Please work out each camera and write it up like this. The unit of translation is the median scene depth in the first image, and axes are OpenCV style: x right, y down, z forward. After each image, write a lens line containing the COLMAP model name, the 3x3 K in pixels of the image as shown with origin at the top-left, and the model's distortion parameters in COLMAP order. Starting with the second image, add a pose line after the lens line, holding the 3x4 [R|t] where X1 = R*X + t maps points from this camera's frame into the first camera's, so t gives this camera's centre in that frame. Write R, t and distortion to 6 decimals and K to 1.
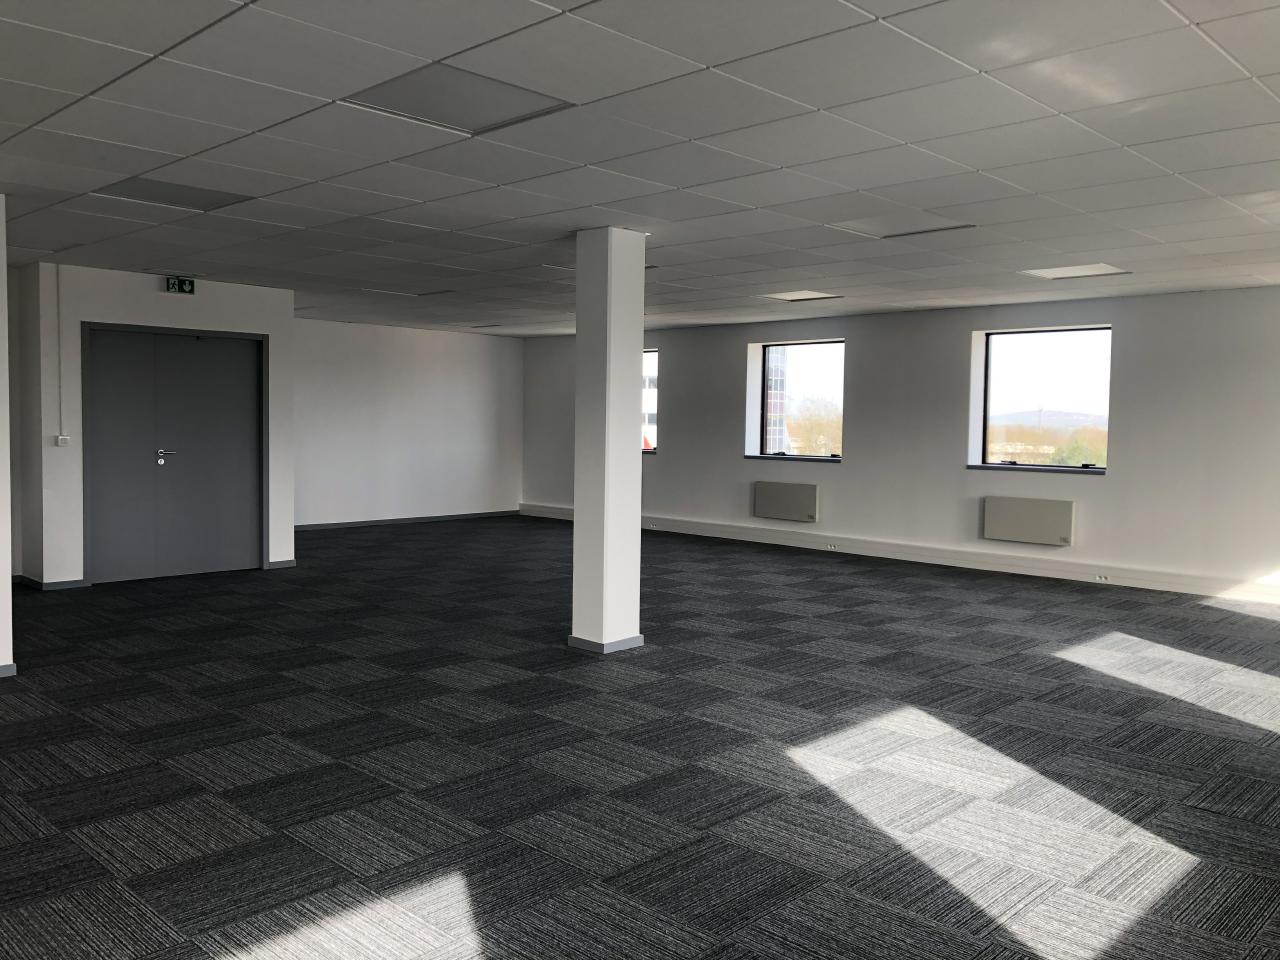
lens RADIAL K [[1042.9, 0, 632.0], [0, 1042.9, 482.5], [0, 0, 1]] dist [0.045157, -0.002796]
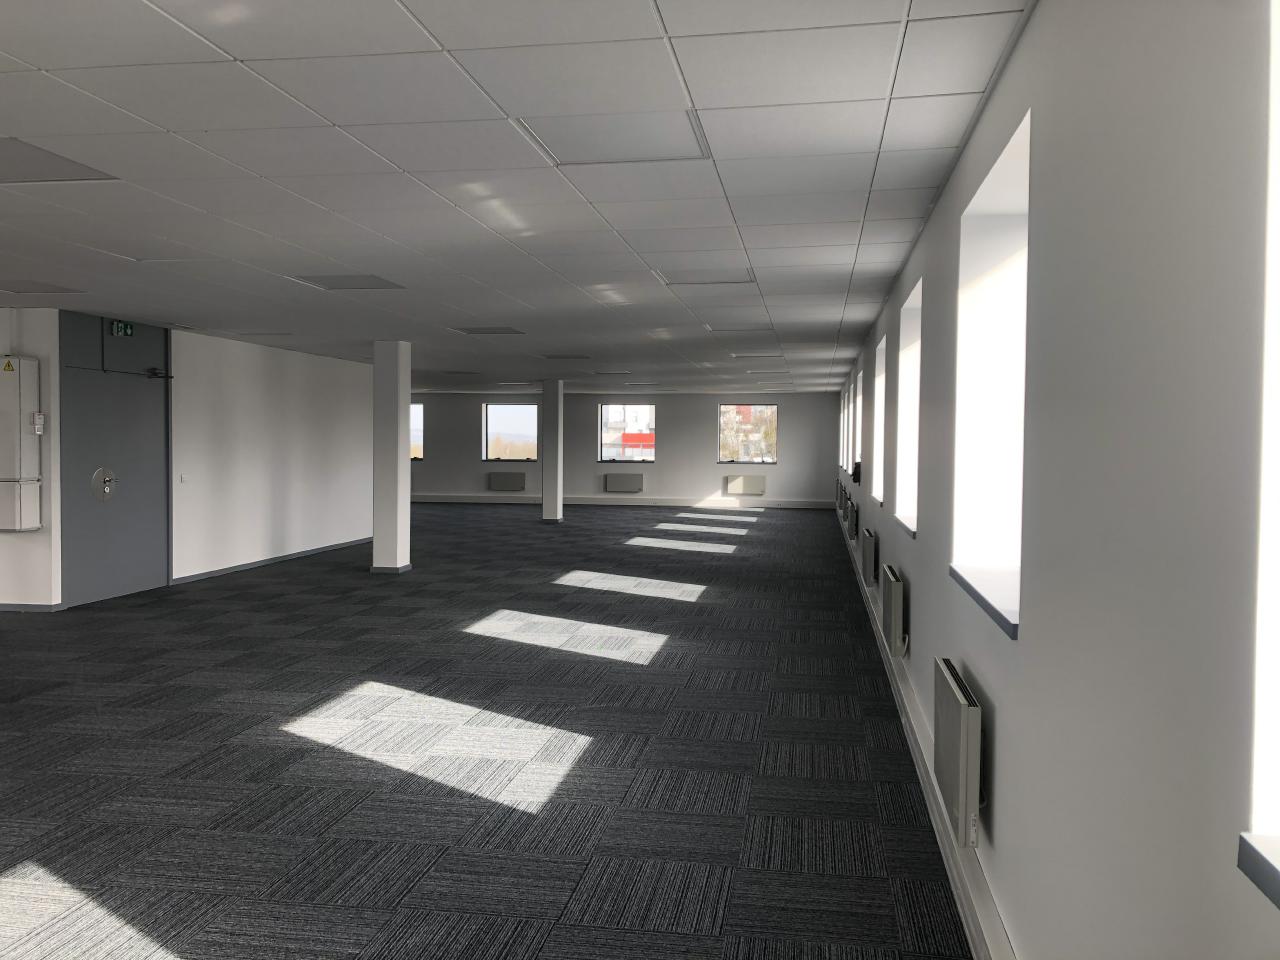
lens RADIAL K [[1042.9, 0, 642.5], [0, 1042.9, 478.0], [0, 0, 1]] dist [0.045157, -0.002796]
pose [[0.810959, -0.019976, 0.584762, -0.795664], [0.038761, 0.999056, -0.019626, 0.058922], [-0.583818, 0.038581, 0.810967, -0.776622]]
